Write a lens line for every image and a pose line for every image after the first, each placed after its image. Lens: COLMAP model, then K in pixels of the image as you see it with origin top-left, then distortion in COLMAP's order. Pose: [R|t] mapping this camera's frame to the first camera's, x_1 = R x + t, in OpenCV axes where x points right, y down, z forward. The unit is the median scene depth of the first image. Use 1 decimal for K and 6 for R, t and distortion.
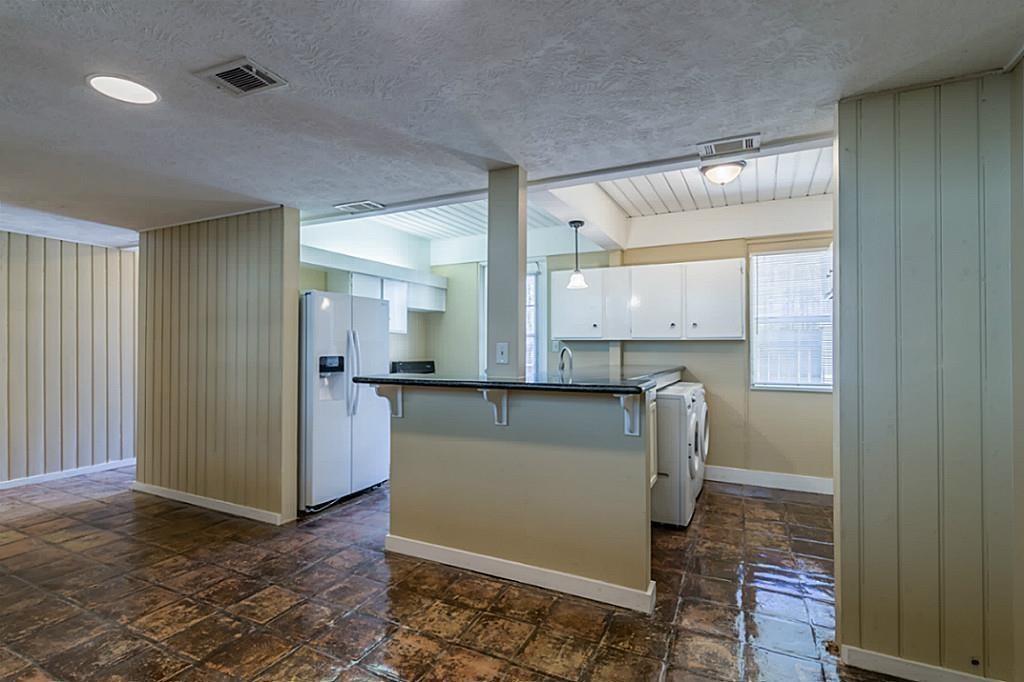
lens RADIAL K [[492.8, 0, 512.0], [0, 492.8, 341.0], [0, 0, 1]] dist [0.012514, -0.001185]
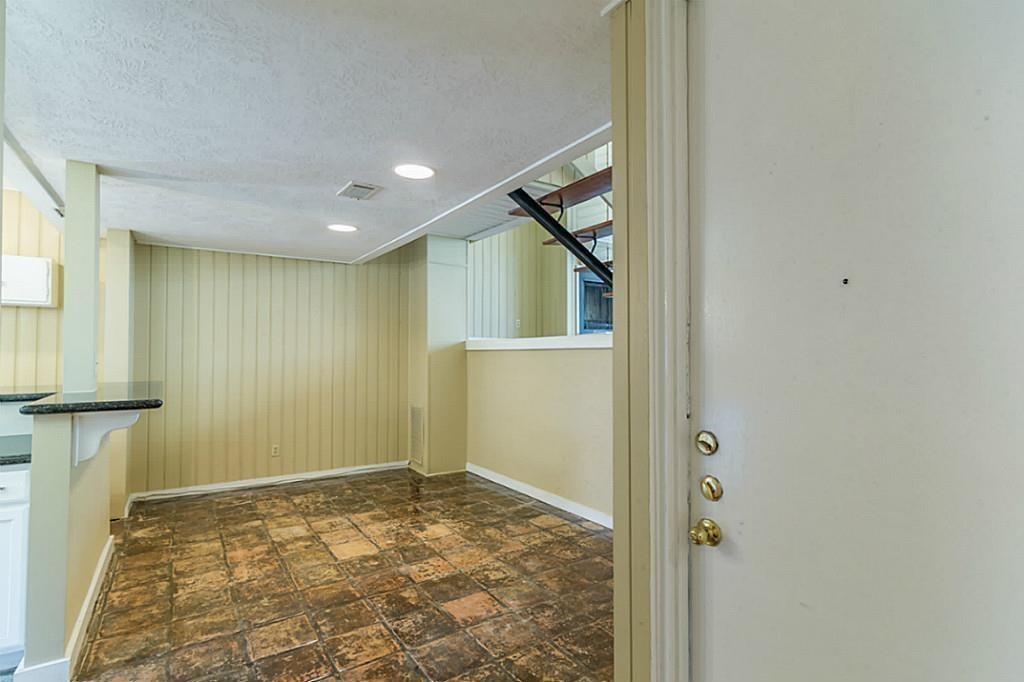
lens RADIAL K [[492.8, 0, 512.0], [0, 492.8, 341.0], [0, 0, 1]] dist [0.012514, -0.001185]
pose [[-0.870971, 0.011564, 0.491198, -1.360872], [-0.006990, 0.999330, -0.035921, 0.009920], [-0.491284, -0.034720, -0.870307, 1.651698]]
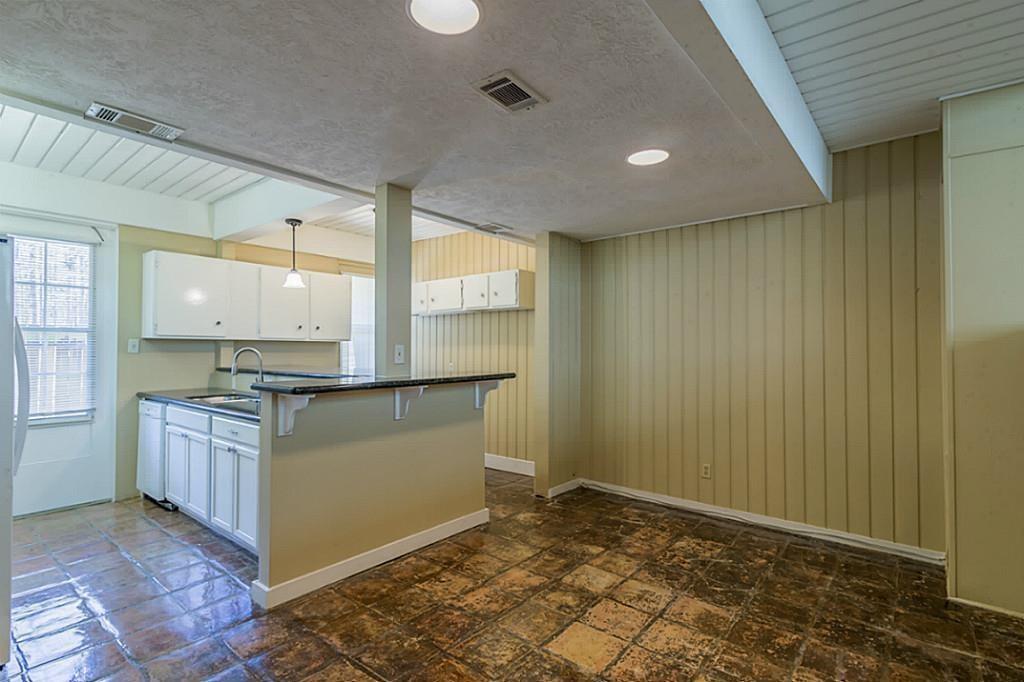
lens RADIAL K [[497.2, 0, 508.8], [0, 497.2, 338.5], [0, 0, 1]] dist [0.004660, -0.000234]
pose [[0.216354, 0.019105, 0.976128, -1.211007], [-0.015099, 0.999754, -0.016220, 0.005124], [-0.976198, -0.011229, 0.216590, 0.595237]]
